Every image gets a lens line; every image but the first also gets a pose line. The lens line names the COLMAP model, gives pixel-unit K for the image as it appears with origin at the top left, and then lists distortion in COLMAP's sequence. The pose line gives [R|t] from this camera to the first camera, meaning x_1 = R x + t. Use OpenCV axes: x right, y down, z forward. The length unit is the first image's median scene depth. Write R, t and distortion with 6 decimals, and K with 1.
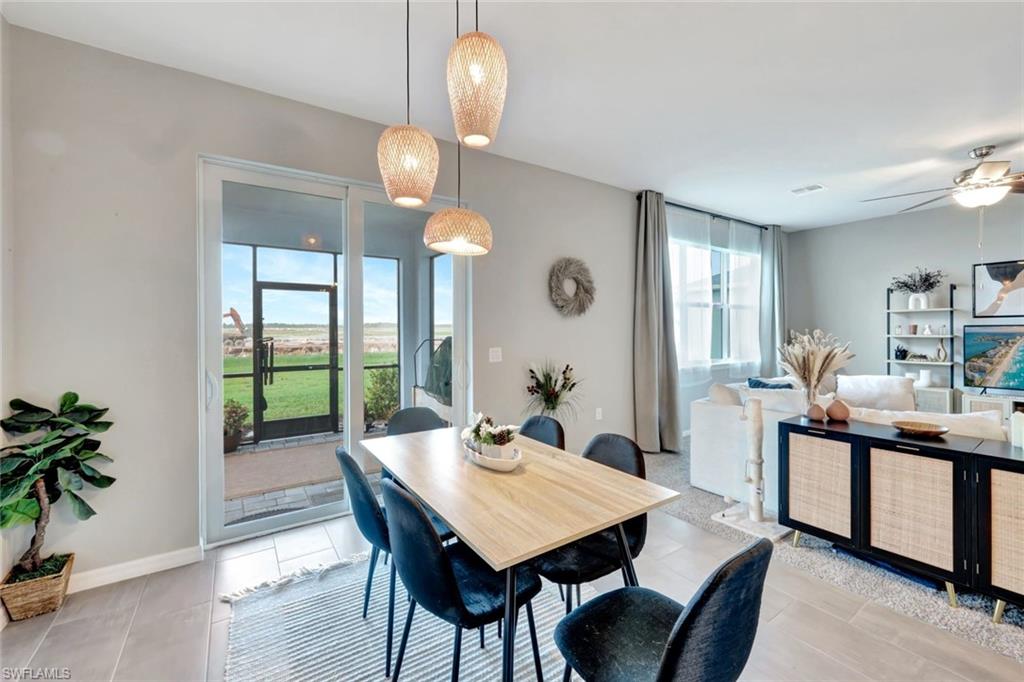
lens RADIAL K [[420.0, 0, 513.2], [0, 420.0, 333.0], [0, 0, 1]] dist [0.000458, -0.000091]
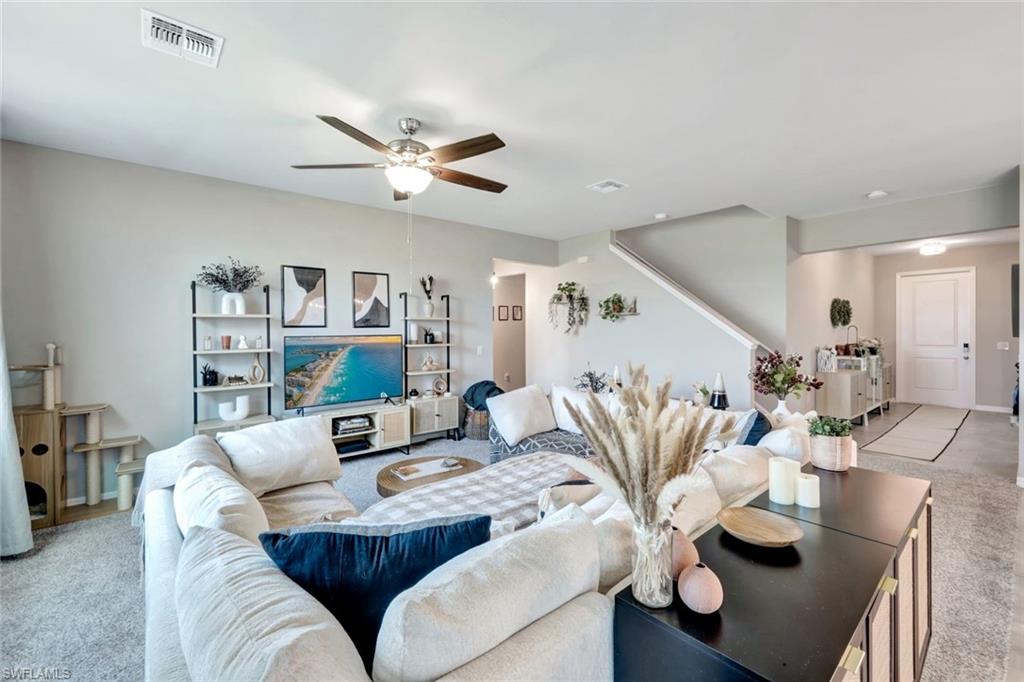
lens RADIAL K [[420.0, 0, 513.3], [0, 420.0, 338.6], [0, 0, 1]] dist [0.000458, -0.000091]
pose [[-0.117017, -0.008386, 0.993095, 0.184746], [0.018457, 0.999773, 0.010617, -0.013599], [-0.992958, 0.019572, -0.116835, 0.616948]]
